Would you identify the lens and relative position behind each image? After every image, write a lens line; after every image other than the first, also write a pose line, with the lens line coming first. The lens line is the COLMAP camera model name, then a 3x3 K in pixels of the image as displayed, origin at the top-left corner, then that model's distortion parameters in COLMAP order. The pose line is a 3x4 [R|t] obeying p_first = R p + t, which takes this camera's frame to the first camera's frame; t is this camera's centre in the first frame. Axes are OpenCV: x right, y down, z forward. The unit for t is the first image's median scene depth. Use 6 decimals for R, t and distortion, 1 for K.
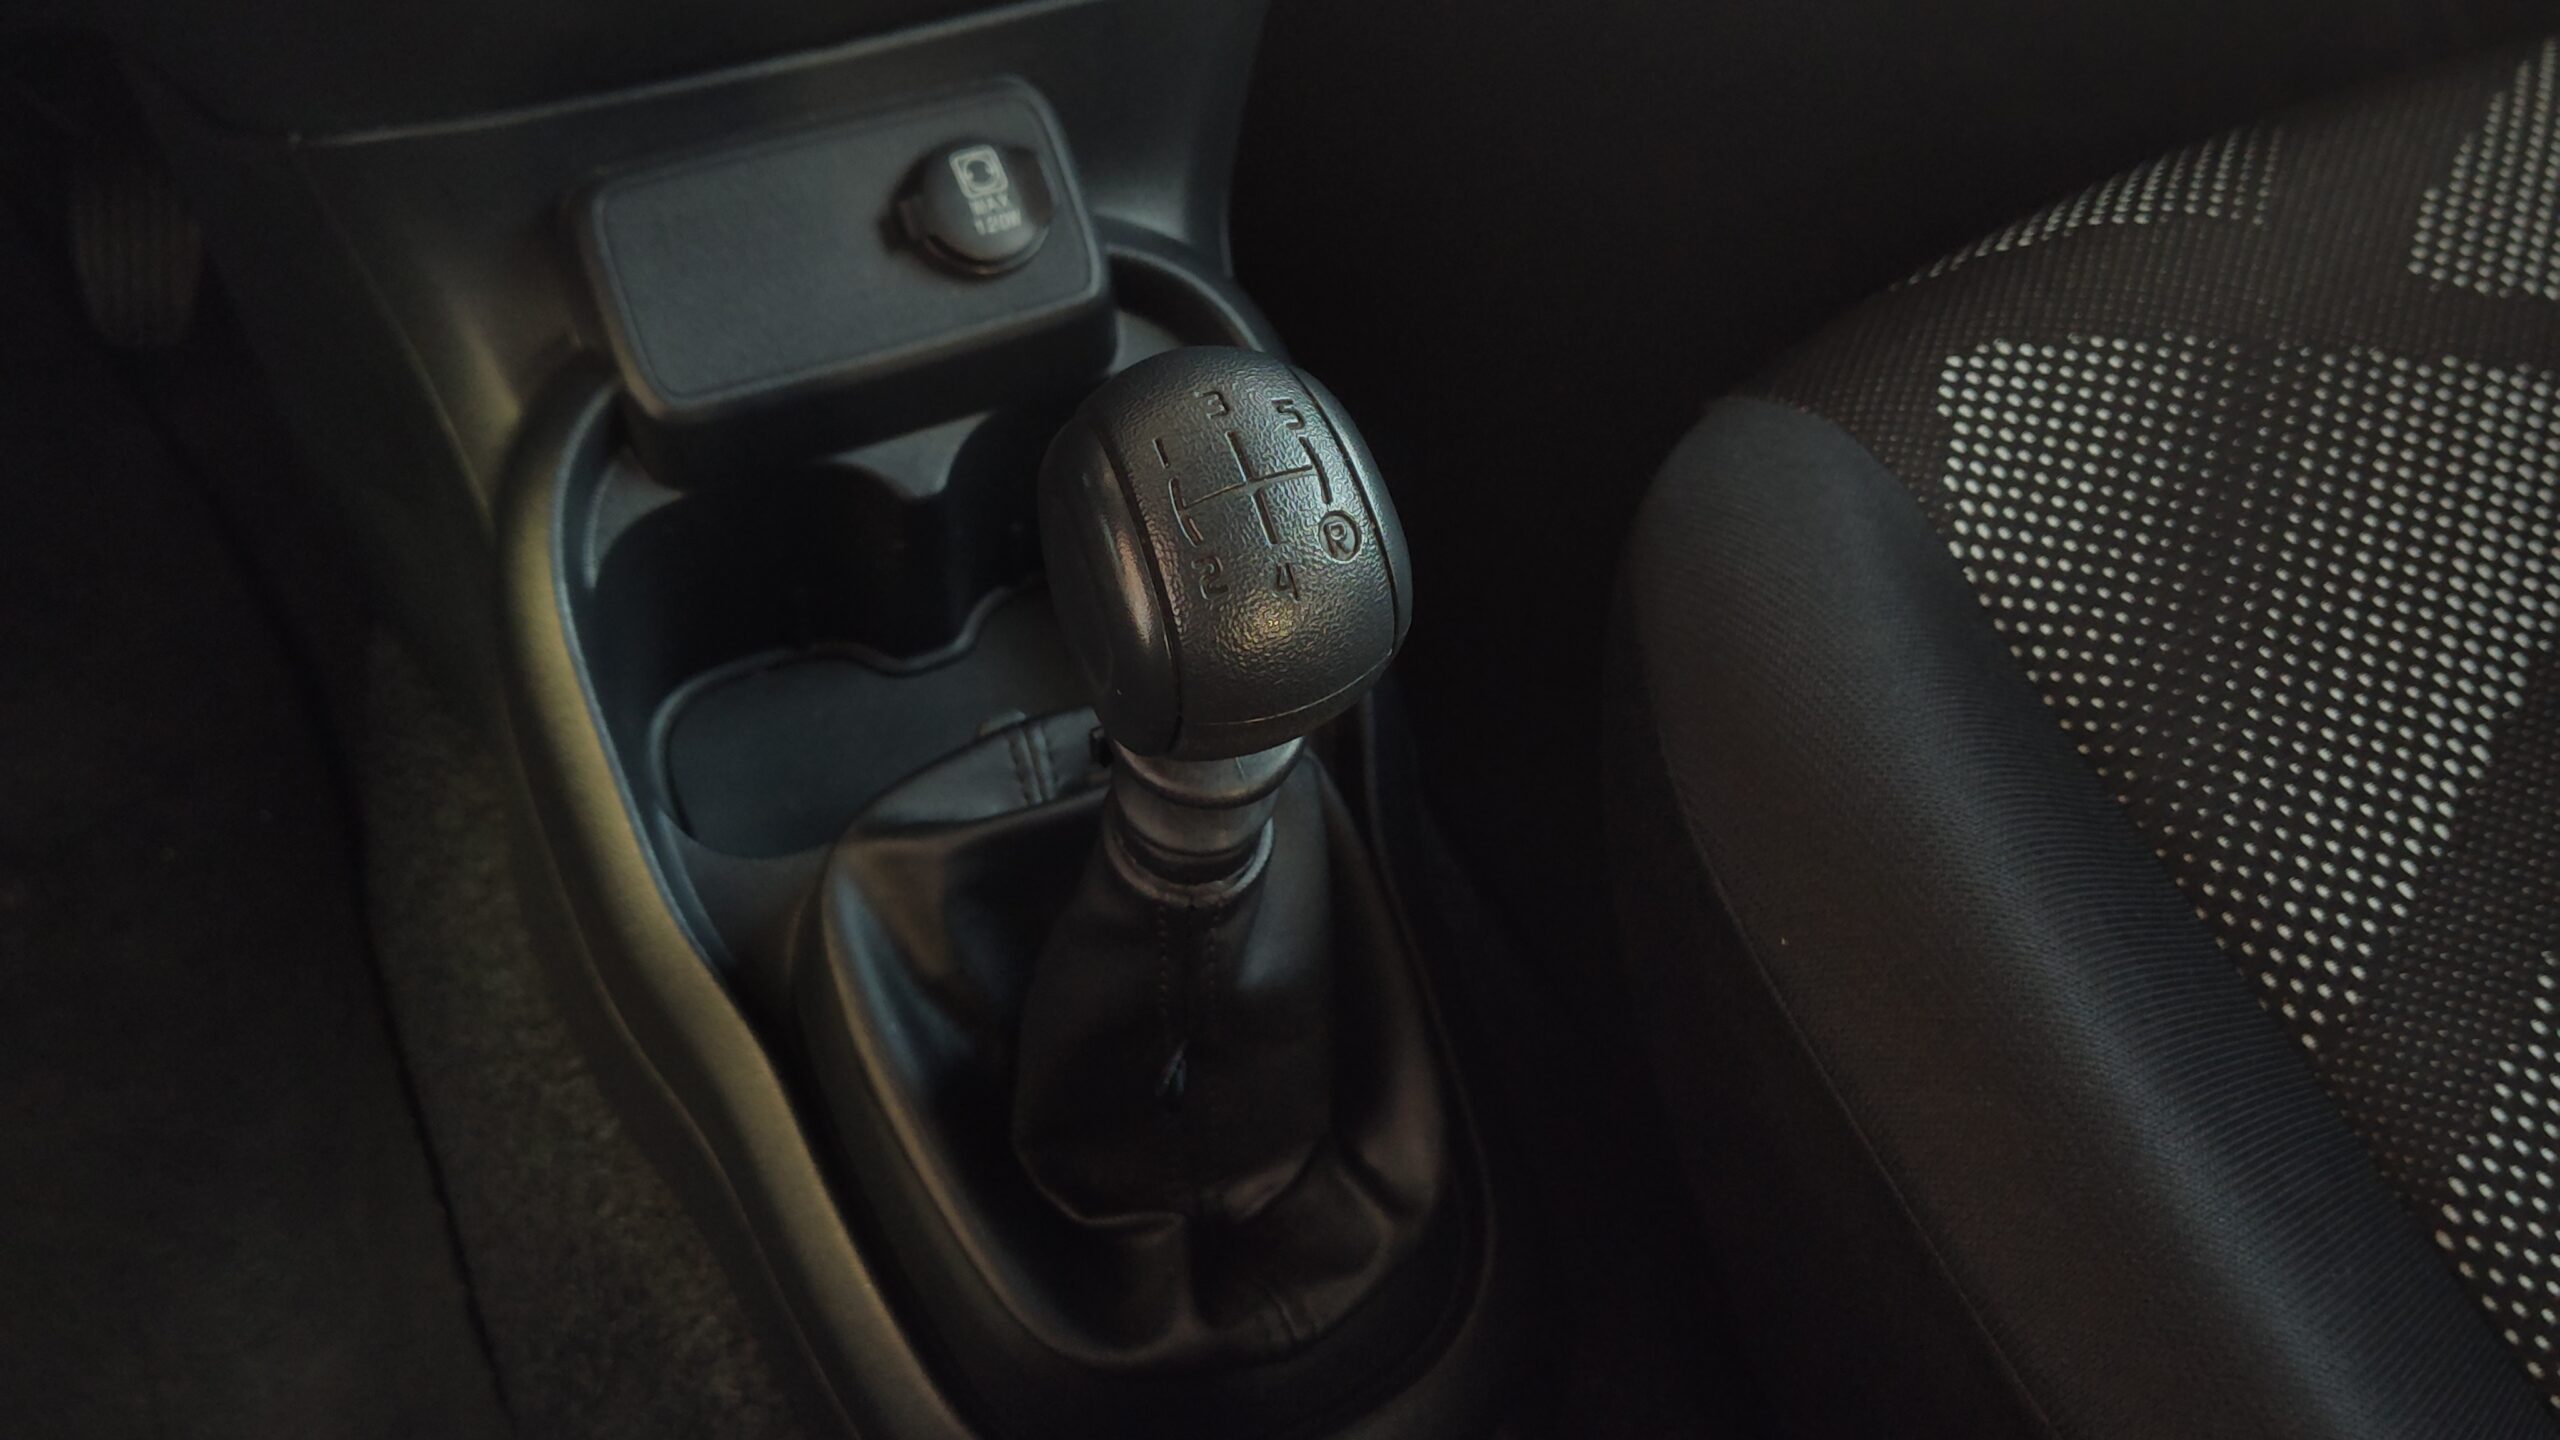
lens RADIAL K [[2363.7, 0, 1280.0], [0, 2363.7, 720.0], [0, 0, 1]] dist [0.003070, 0.000501]
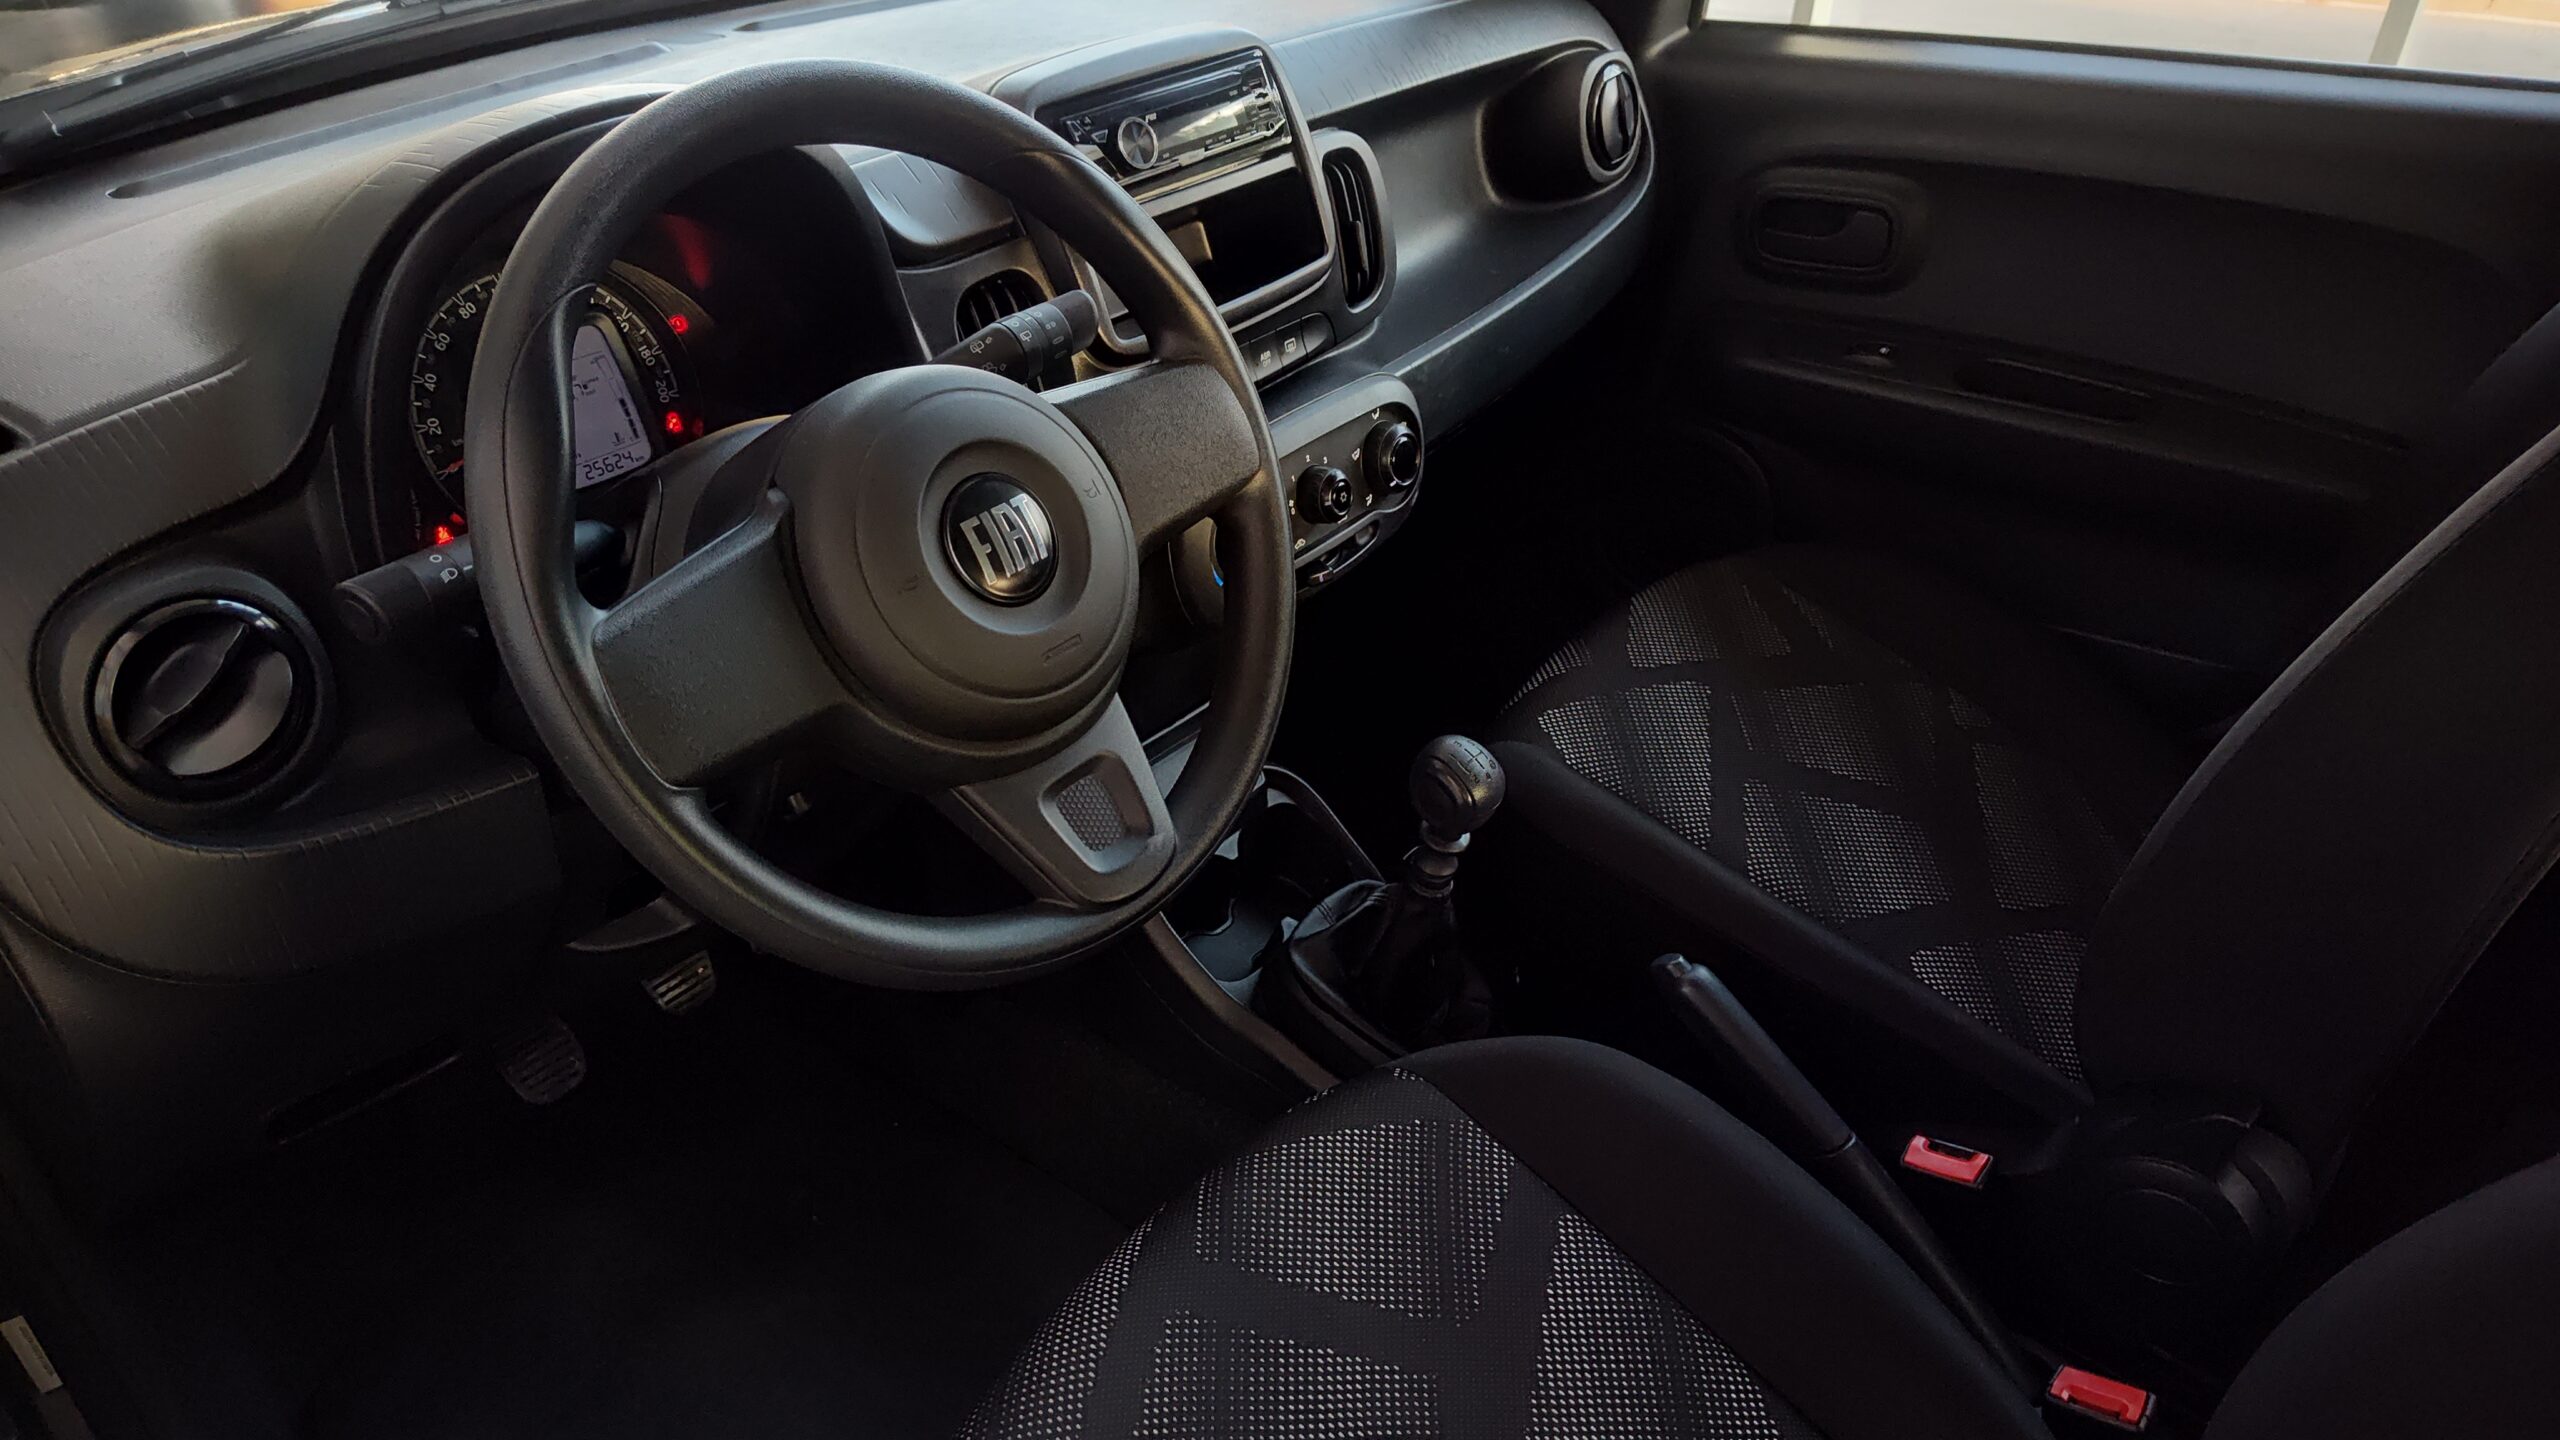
lens RADIAL K [[1841.2, 0, 1277.8], [0, 1841.2, 712.8], [0, 0, 1]] dist [0.066694, -0.000039]
pose [[0.896934, -0.249281, 0.365197, -0.929609], [0.341770, 0.914882, -0.214904, 0.259152], [-0.280541, 0.317568, 0.905786, -1.209226]]
